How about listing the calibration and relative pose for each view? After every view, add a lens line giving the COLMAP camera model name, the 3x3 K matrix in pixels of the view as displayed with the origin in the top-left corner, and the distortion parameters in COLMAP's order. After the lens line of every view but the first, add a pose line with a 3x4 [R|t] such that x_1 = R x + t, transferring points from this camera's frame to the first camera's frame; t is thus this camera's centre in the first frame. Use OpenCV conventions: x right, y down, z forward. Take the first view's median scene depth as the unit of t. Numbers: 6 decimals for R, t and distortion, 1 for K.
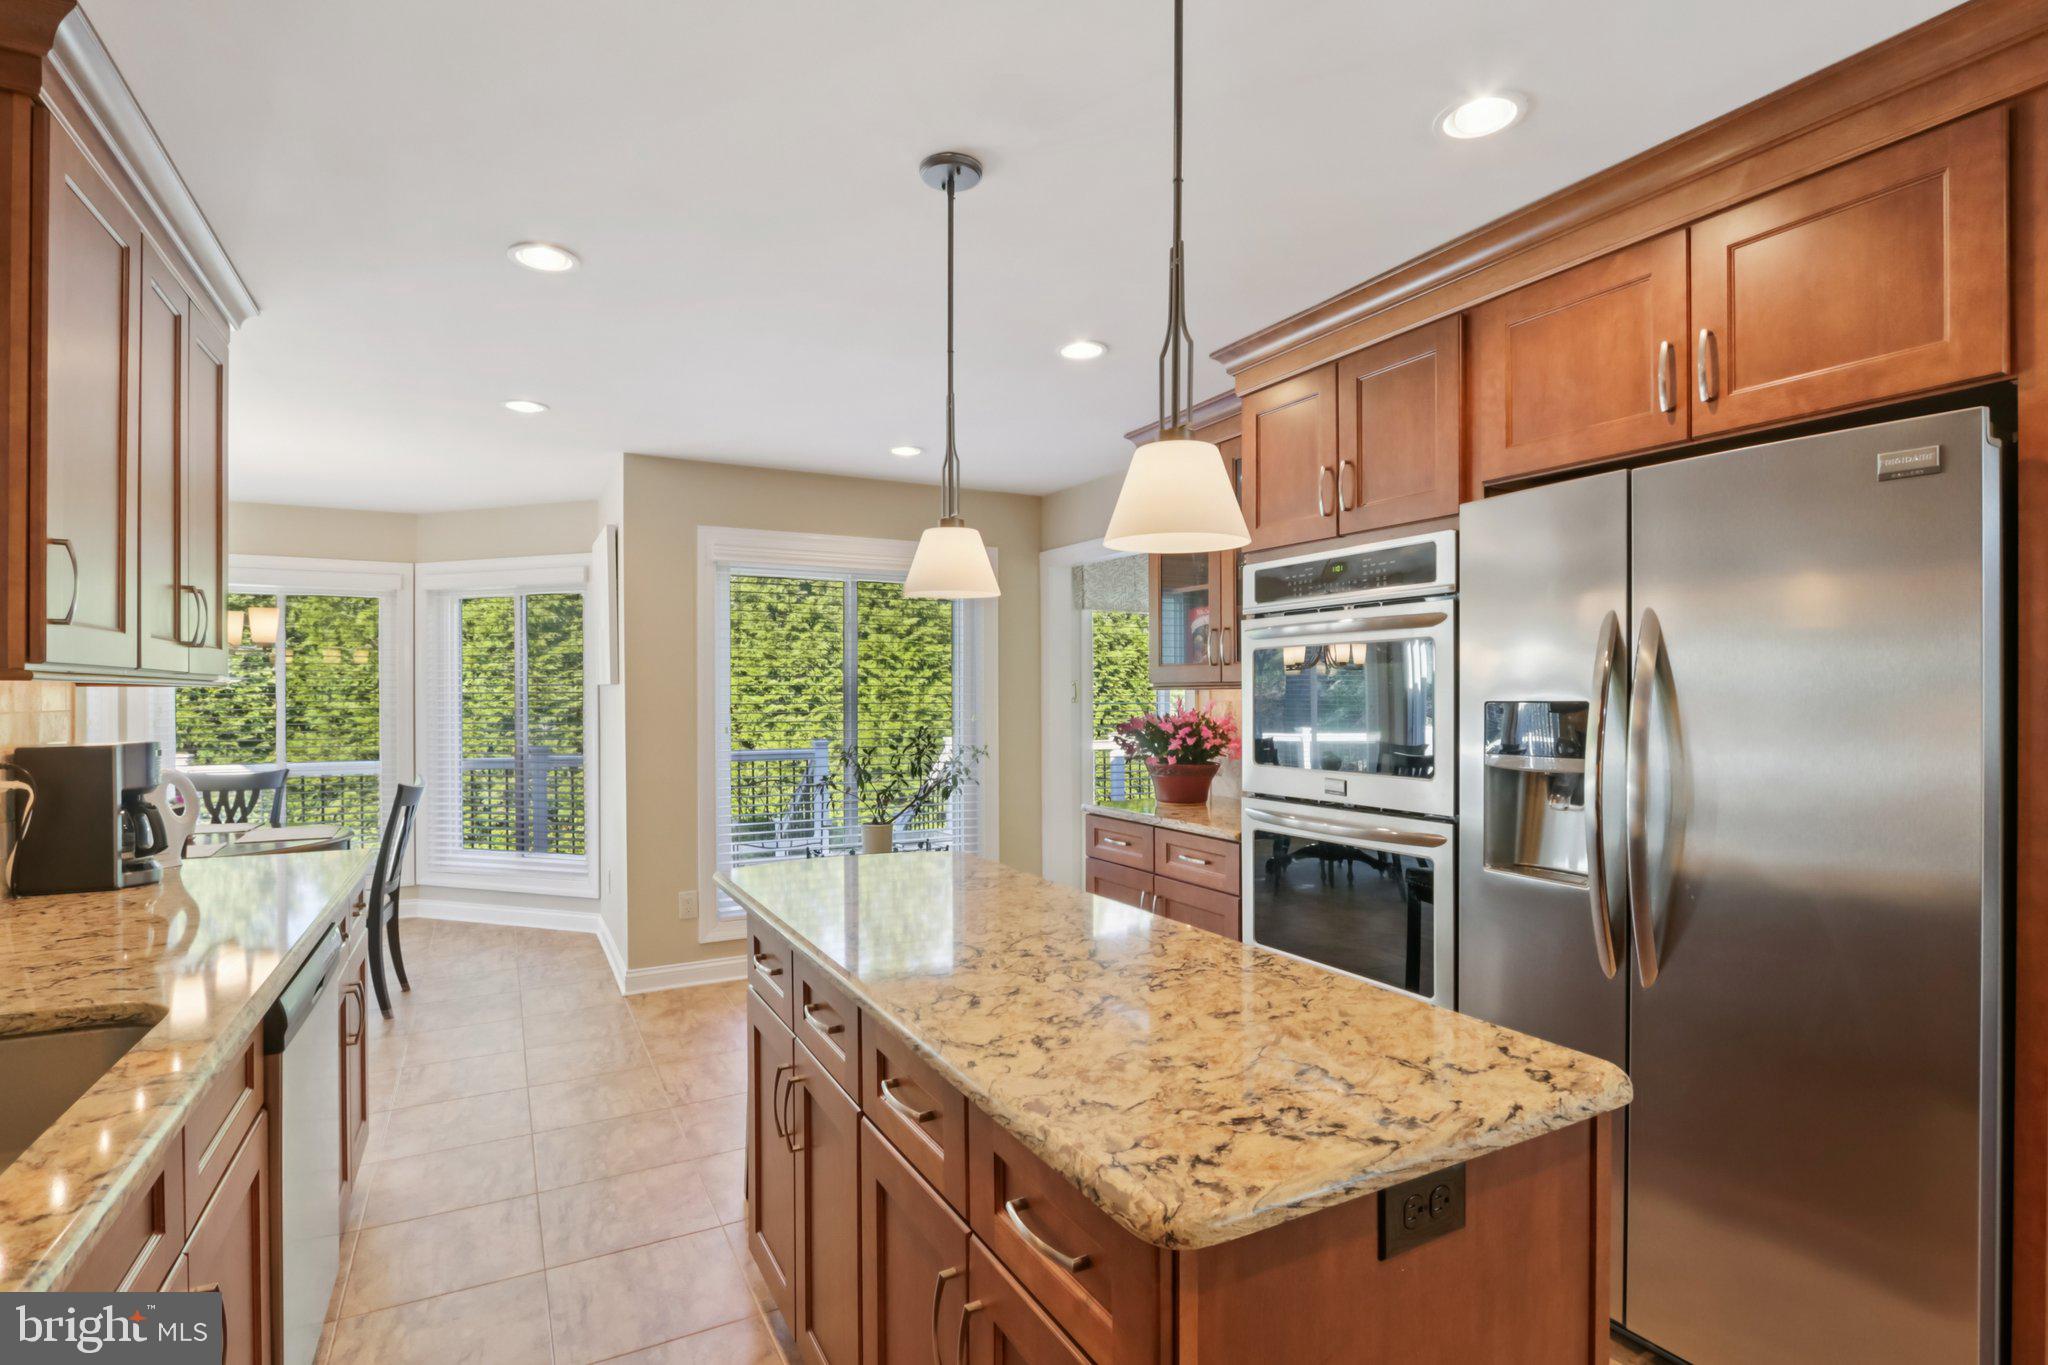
lens RADIAL K [[956.6, 0, 1024.0], [0, 956.6, 682.5], [0, 0, 1]] dist [-0.007920, 0.001809]
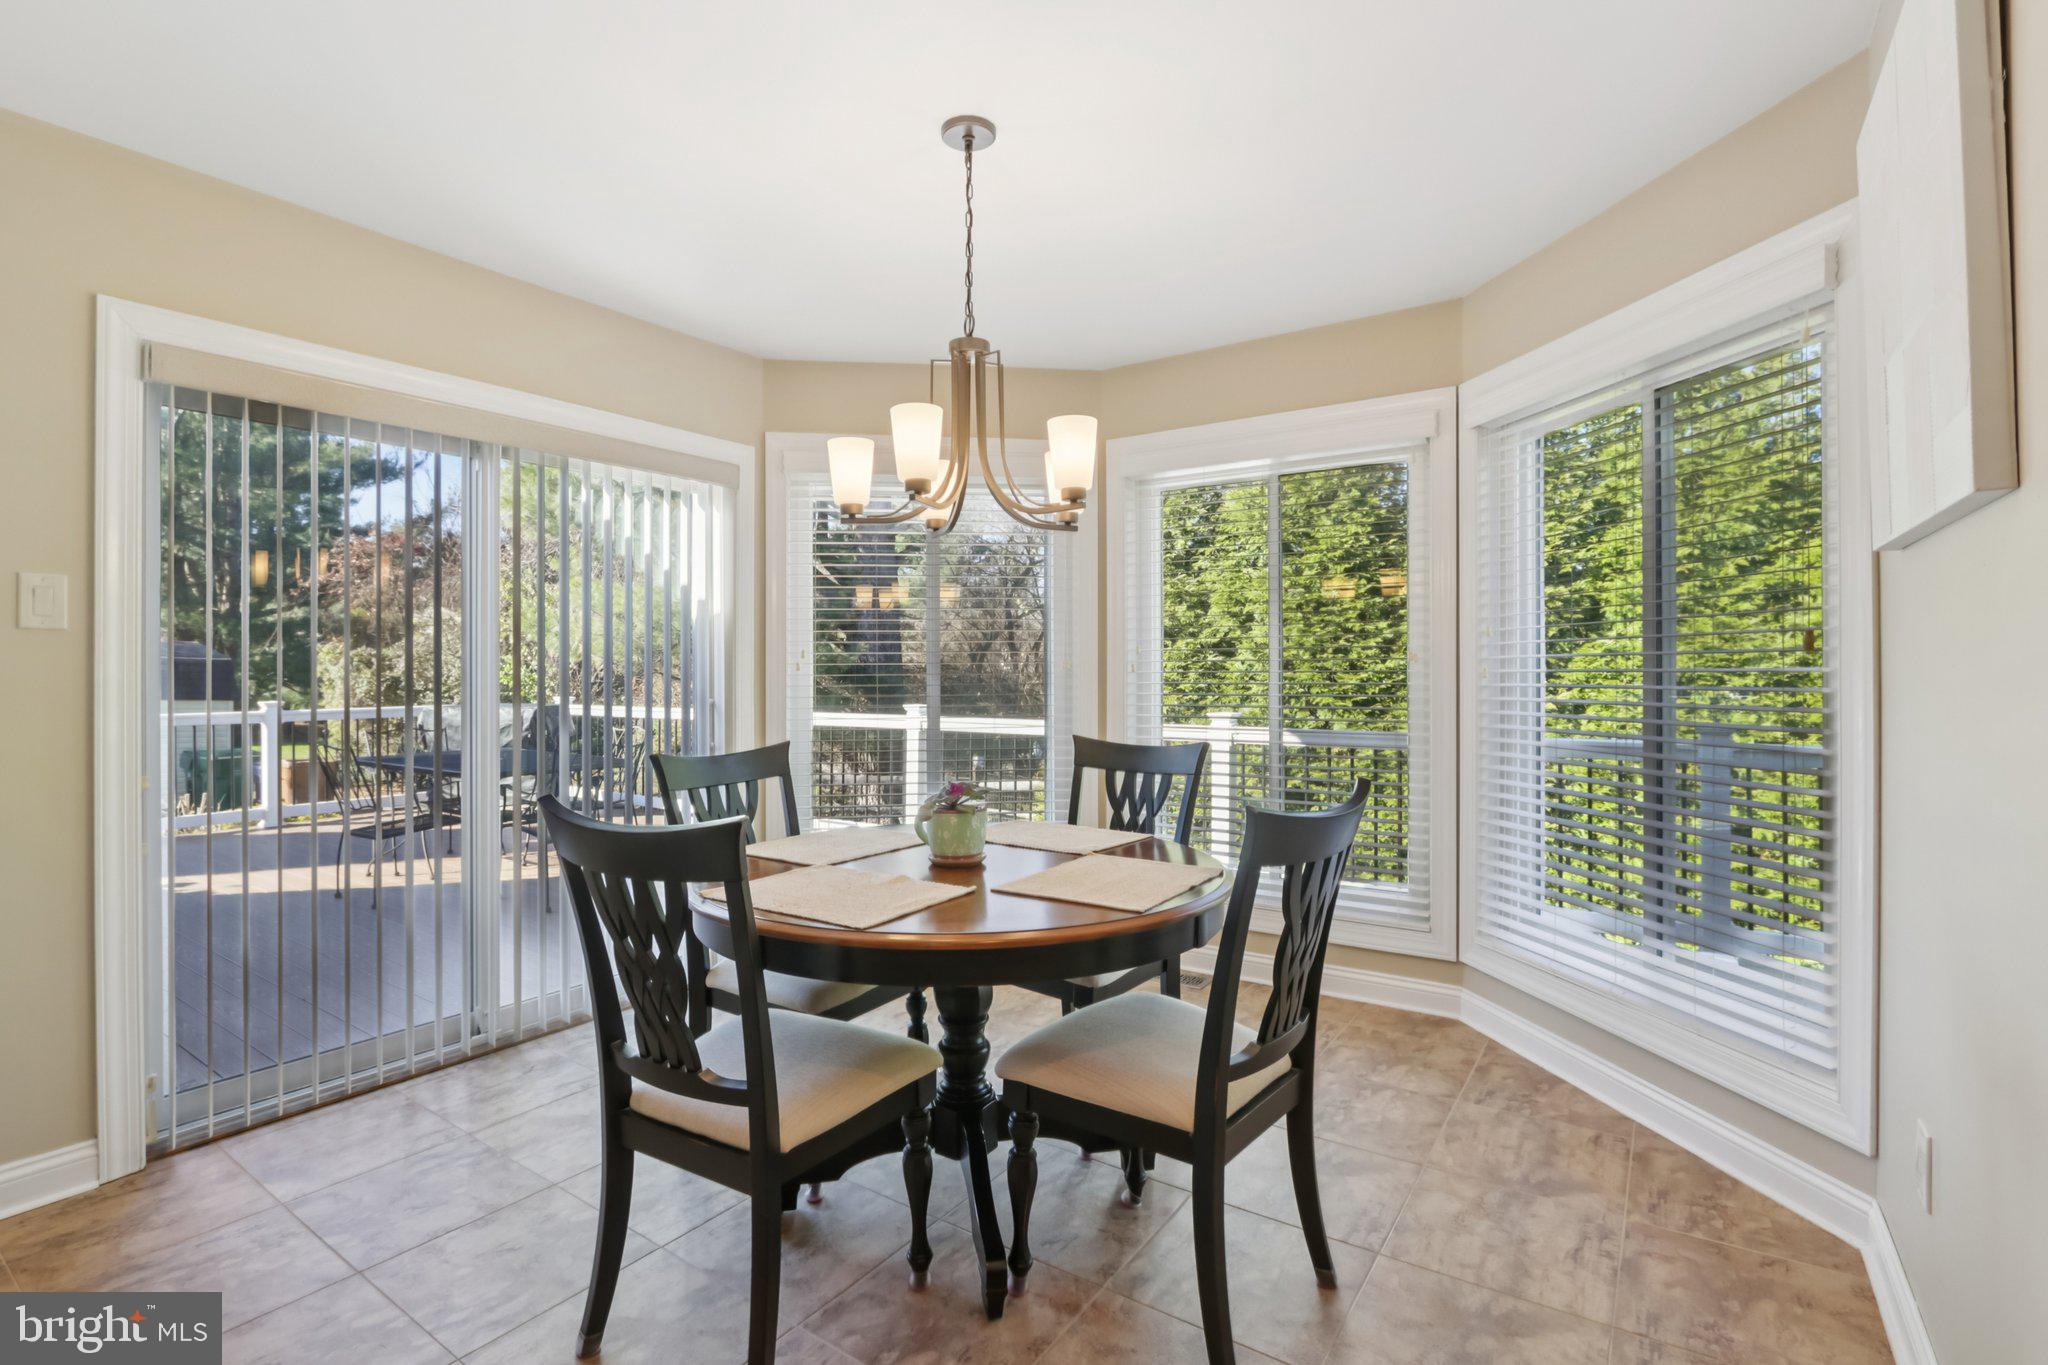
lens RADIAL K [[956.6, 0, 1024.0], [0, 956.6, 682.5], [0, 0, 1]] dist [-0.007920, 0.001809]
pose [[0.442465, 0.010814, -0.896721, -0.154028], [0.014971, 0.999699, 0.019443, 0.021102], [0.896661, -0.022028, 0.442170, 0.322542]]
